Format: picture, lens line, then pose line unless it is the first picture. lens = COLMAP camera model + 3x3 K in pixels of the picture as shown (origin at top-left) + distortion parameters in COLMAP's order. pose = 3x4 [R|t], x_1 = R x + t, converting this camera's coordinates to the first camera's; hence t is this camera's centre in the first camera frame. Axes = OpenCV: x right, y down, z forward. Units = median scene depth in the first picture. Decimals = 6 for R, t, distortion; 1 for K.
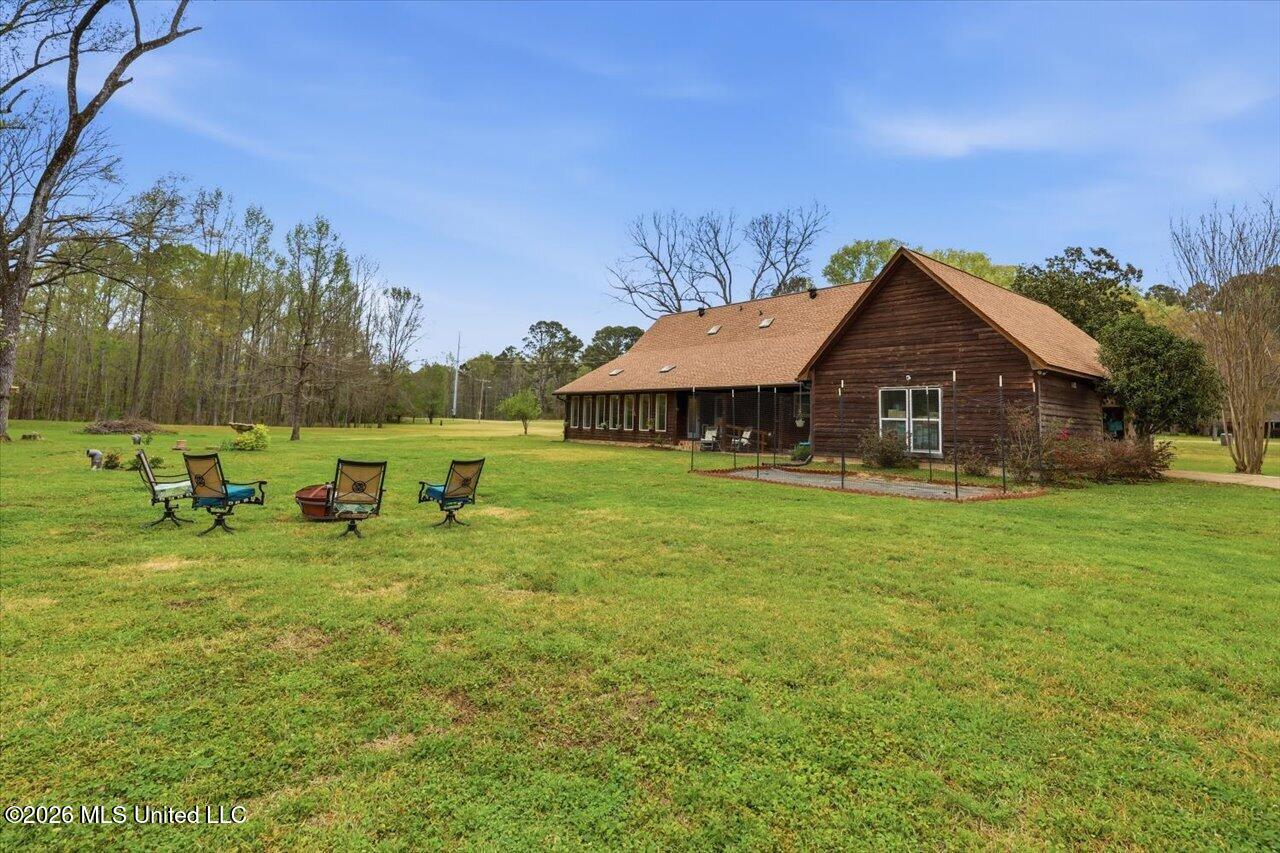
lens RADIAL K [[621.9, 0, 660.8], [0, 621.9, 353.8], [0, 0, 1]] dist [0.001493, -0.000784]
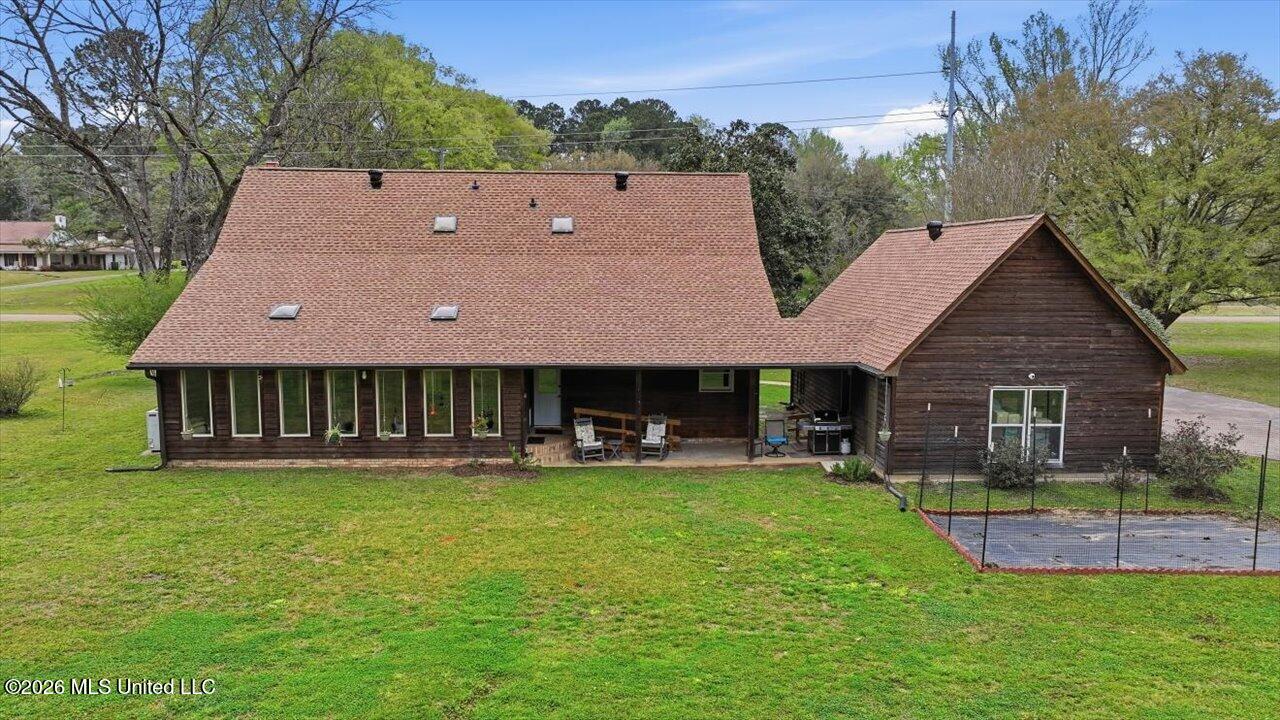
lens RADIAL K [[869.0, 0, 649.8], [0, 869.0, 348.8], [0, 0, 1]] dist [0.005434, -0.001393]
pose [[0.620682, -0.100995, 0.777531, -0.511595], [-0.079151, 0.978532, 0.190288, -0.111486], [-0.780057, -0.179651, 0.599363, 0.445280]]
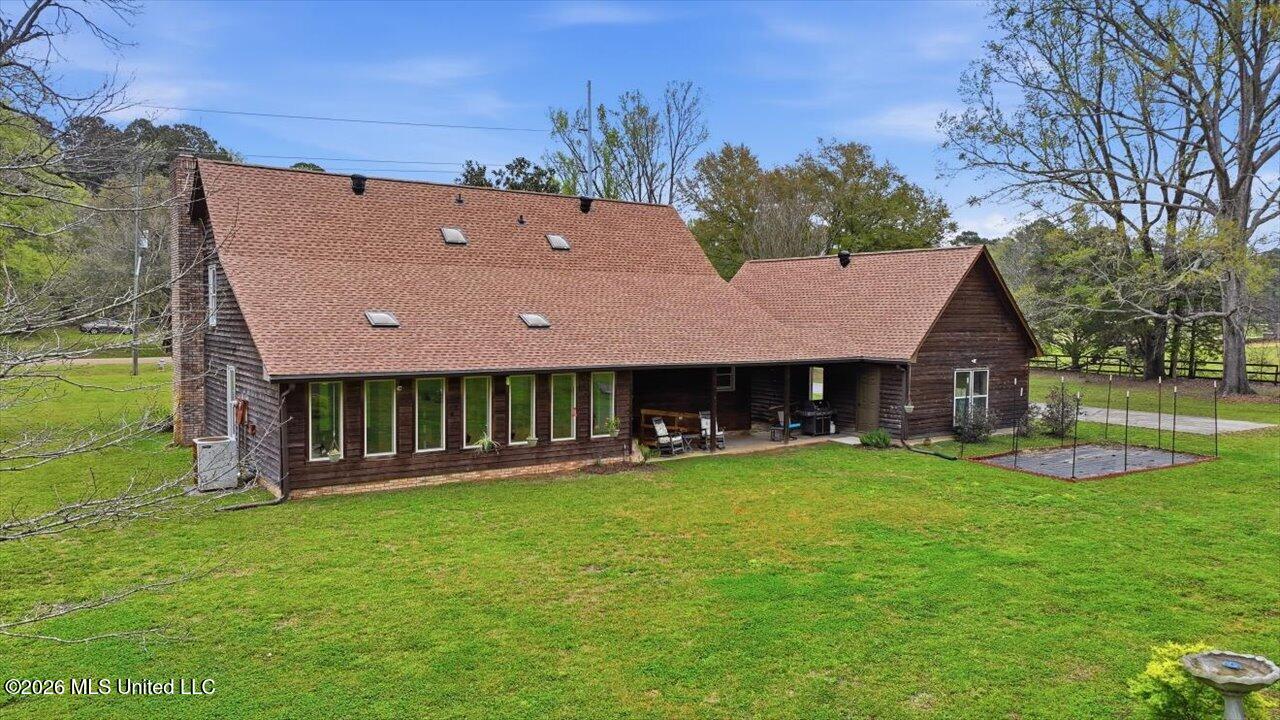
lens RADIAL K [[869.0, 0, 635.6], [0, 869.0, 356.3], [0, 0, 1]] dist [0.005434, -0.001393]
pose [[0.120087, -0.073179, 0.990063, -0.800121], [-0.117829, 0.989180, 0.087405, -0.023148], [-0.985746, -0.127155, 0.110165, 0.906255]]
